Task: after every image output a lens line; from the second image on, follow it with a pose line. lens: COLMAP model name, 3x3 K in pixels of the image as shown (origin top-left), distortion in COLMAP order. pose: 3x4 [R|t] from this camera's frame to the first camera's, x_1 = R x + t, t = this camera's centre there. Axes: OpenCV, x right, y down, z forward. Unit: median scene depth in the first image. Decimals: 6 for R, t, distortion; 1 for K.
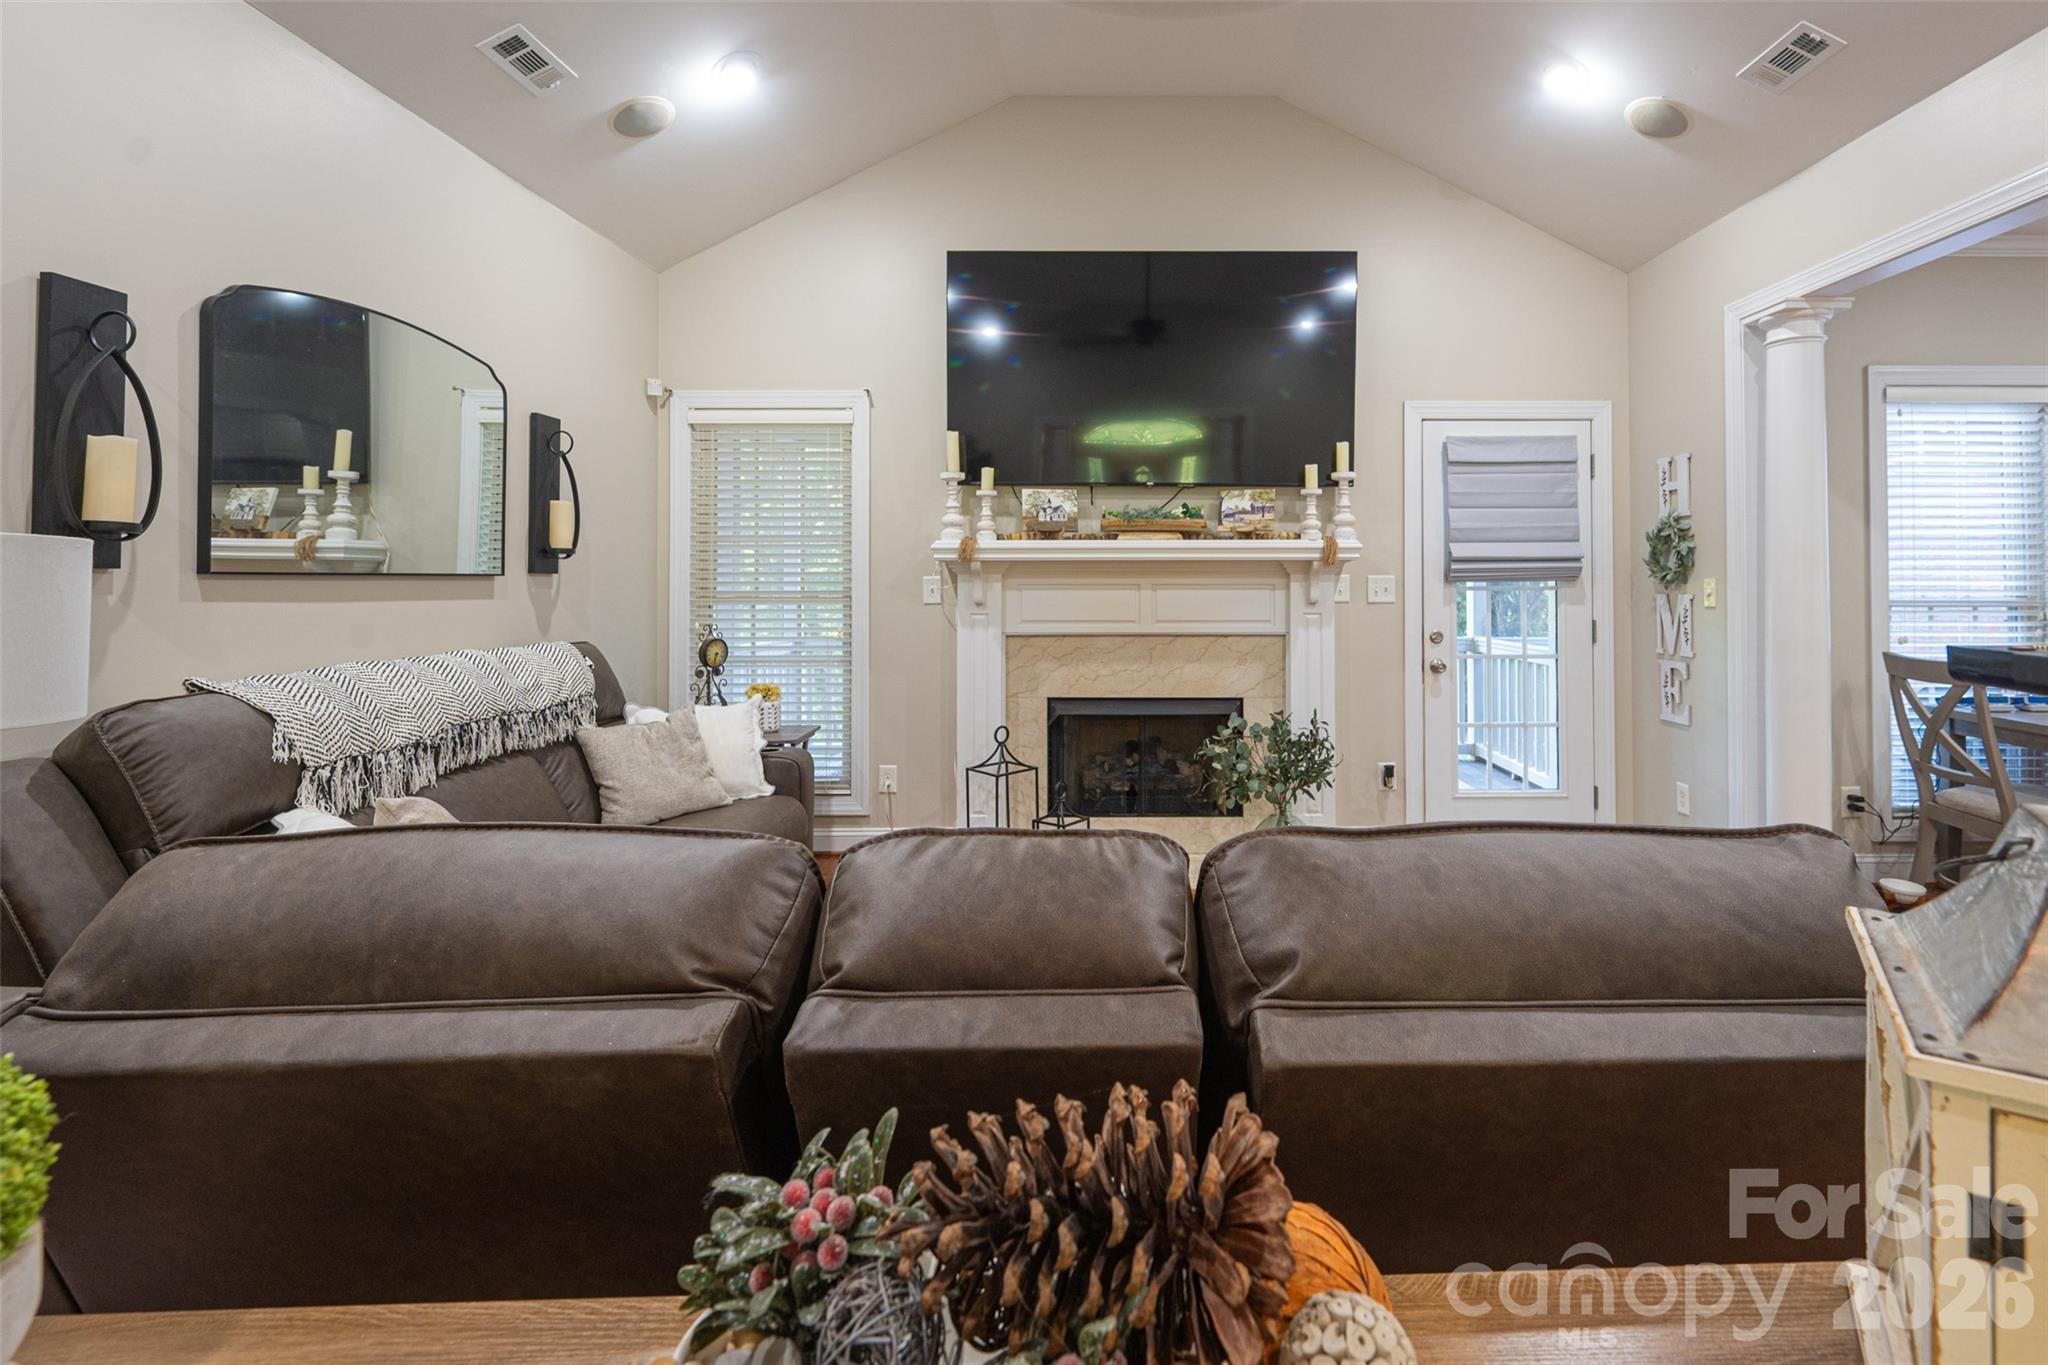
lens RADIAL K [[914.2, 0, 1143.6], [0, 914.2, 567.1], [0, 0, 1]] dist [-0.002248, -0.000426]
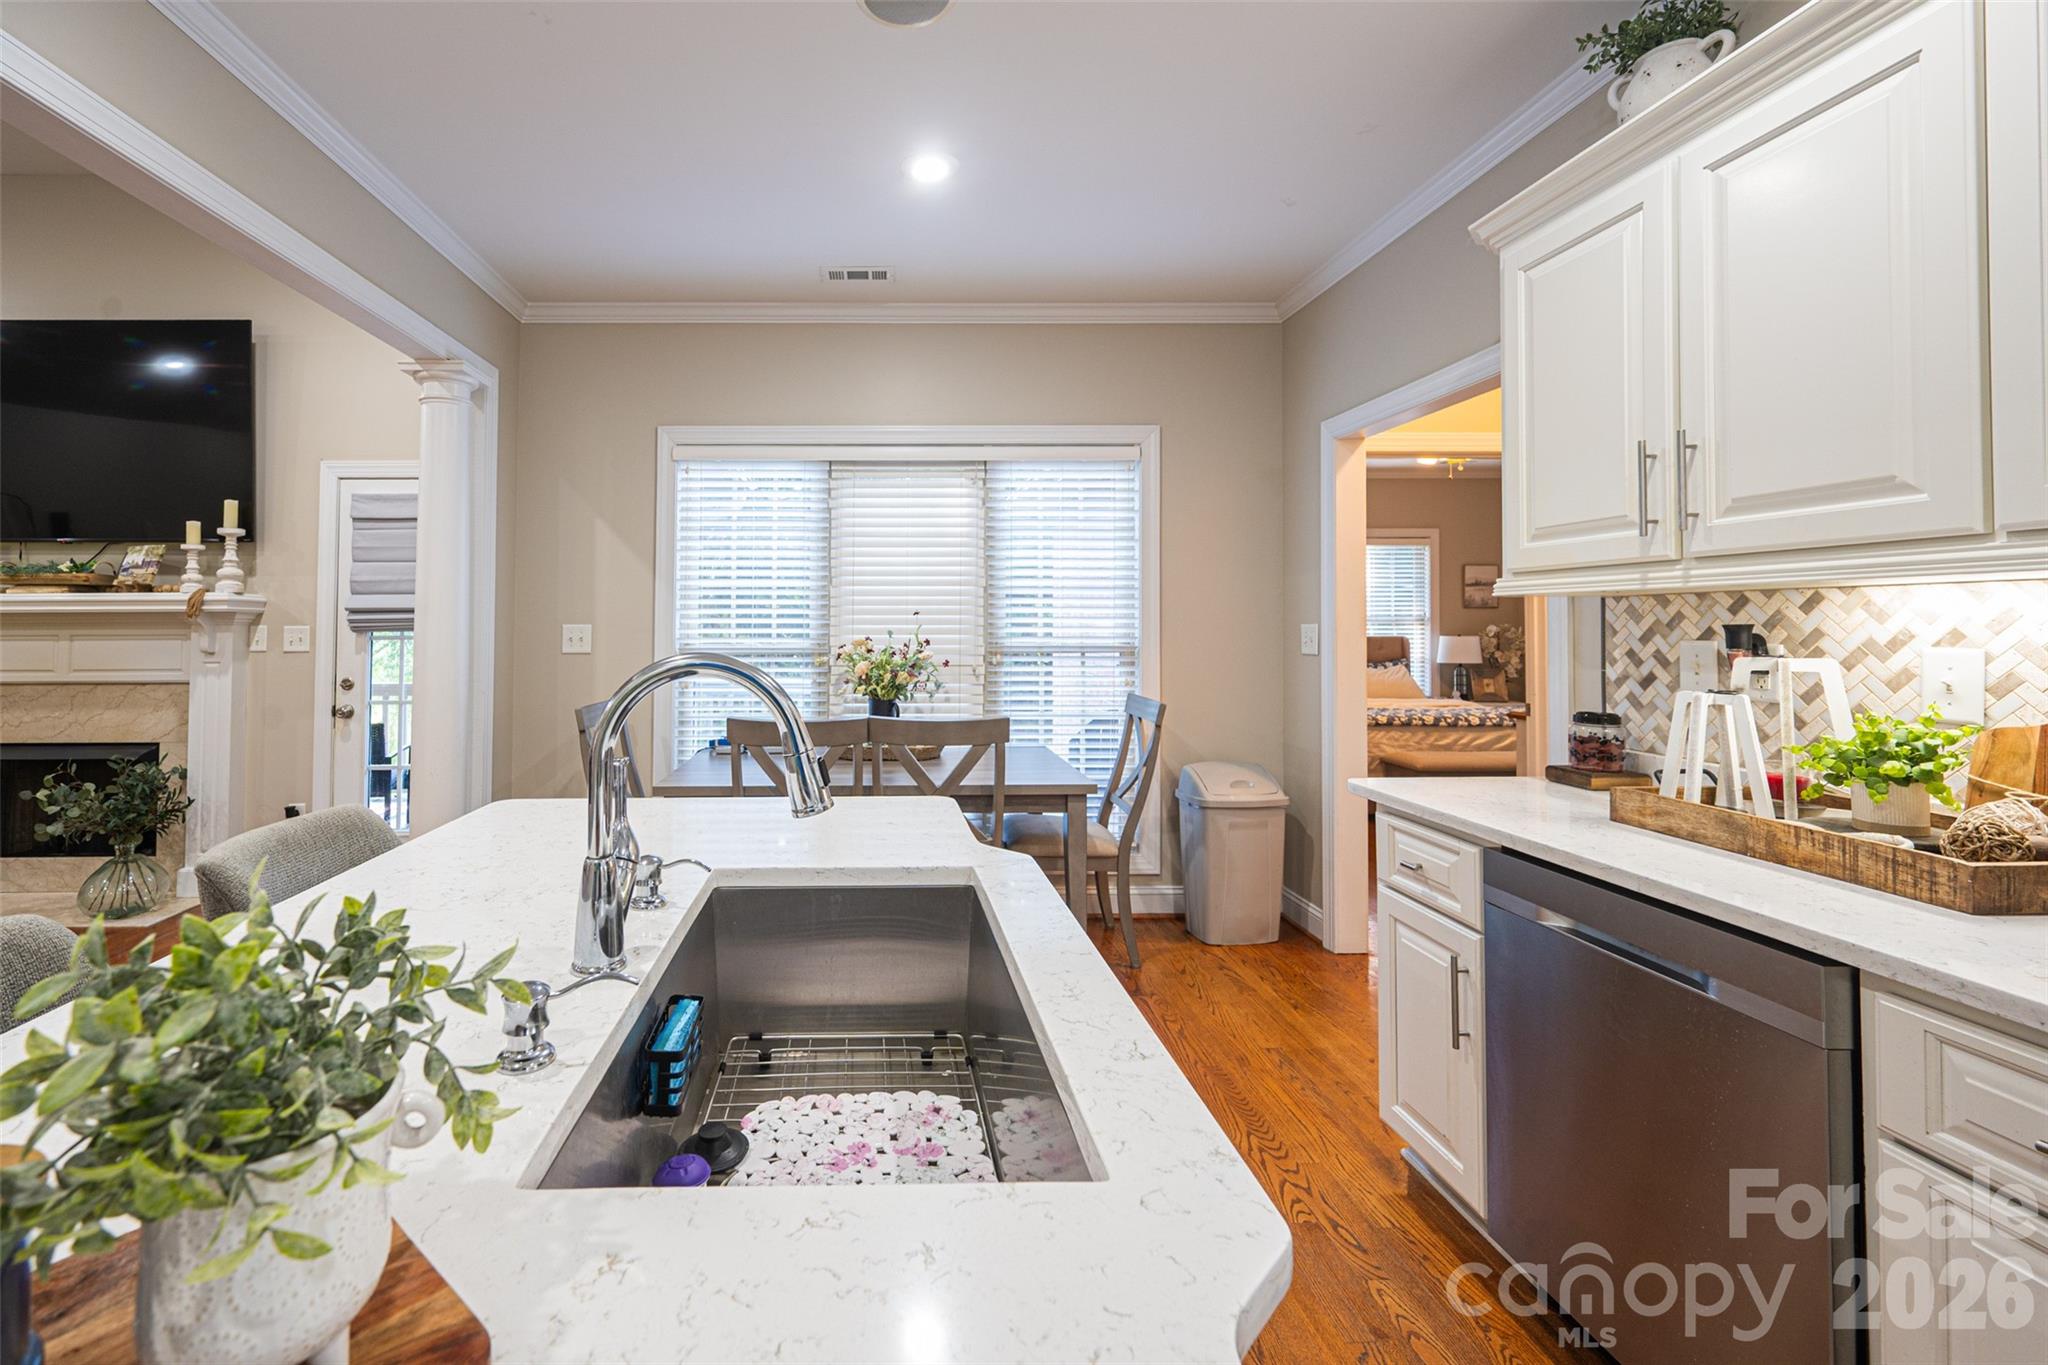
lens RADIAL K [[852.5, 0, 882.6], [0, 852.5, 603.2], [0, 0, 1]] dist [-0.000900, -0.000227]
pose [[0.999959, -0.003408, 0.008409, 0.971615], [0.003528, 0.999892, -0.014257, -0.000704], [-0.008359, 0.014286, 0.999863, 0.010965]]
